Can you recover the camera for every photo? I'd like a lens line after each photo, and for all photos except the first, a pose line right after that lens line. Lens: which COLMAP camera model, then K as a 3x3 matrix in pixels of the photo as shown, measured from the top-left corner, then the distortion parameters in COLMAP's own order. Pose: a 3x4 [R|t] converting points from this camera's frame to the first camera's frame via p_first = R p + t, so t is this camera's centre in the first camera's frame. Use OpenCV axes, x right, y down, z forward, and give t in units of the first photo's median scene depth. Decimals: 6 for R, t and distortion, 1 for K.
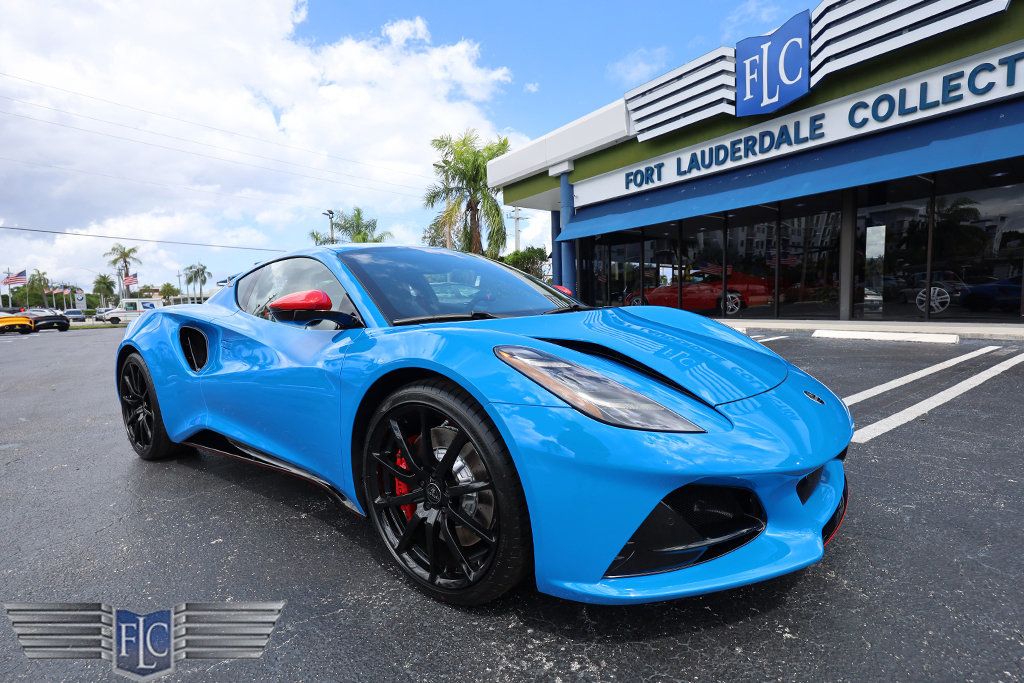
lens RADIAL K [[502.7, 0, 490.9], [0, 502.7, 343.3], [0, 0, 1]] dist [0.010240, -0.002141]
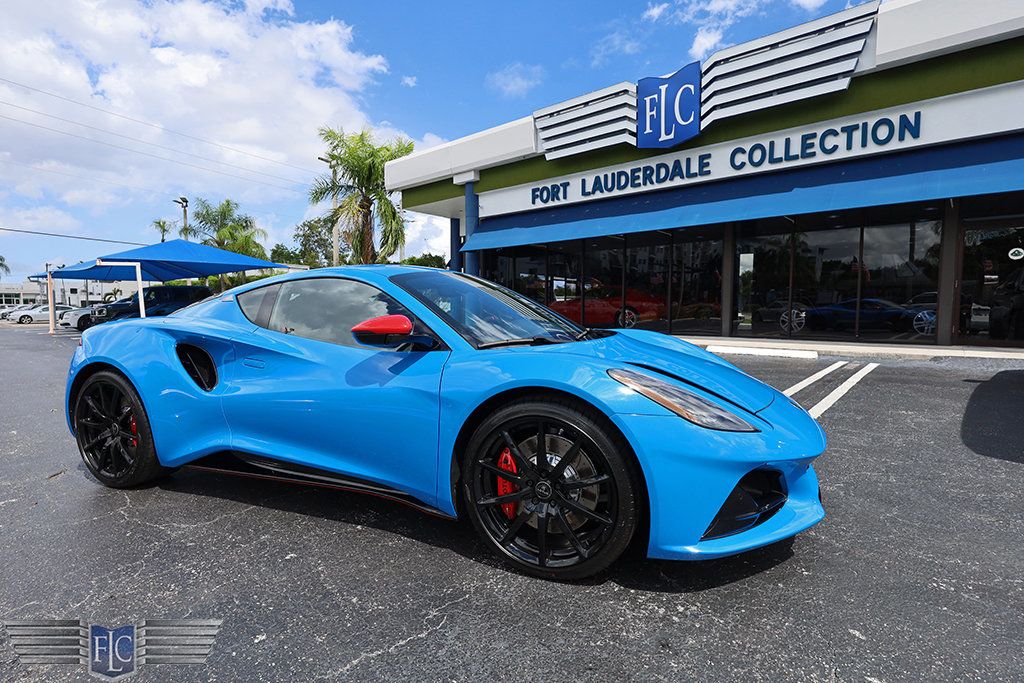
lens RADIAL K [[538.7, 0, 489.2], [0, 538.7, 345.2], [0, 0, 1]] dist [0.006083, -0.001043]
pose [[0.970564, 0.008593, 0.240691, -0.097471], [-0.004966, 0.999865, -0.015671, -0.005294], [-0.240793, 0.014015, 0.970475, -0.040527]]
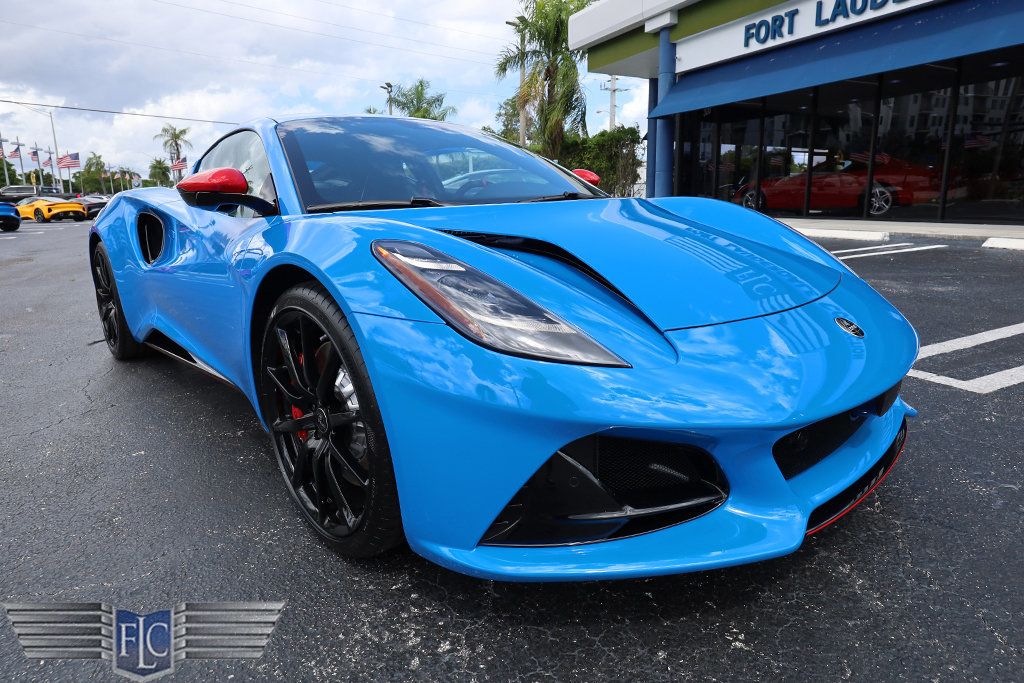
lens RADIAL K [[592.6, 0, 489.0], [0, 592.6, 300.5], [0, 0, 1]] dist [0.011309, -0.000573]
pose [[0.987321, 0.042947, -0.152818, 0.050931], [-0.028401, 0.994964, 0.096126, 0.000979], [0.156177, -0.090567, 0.983568, 0.020300]]
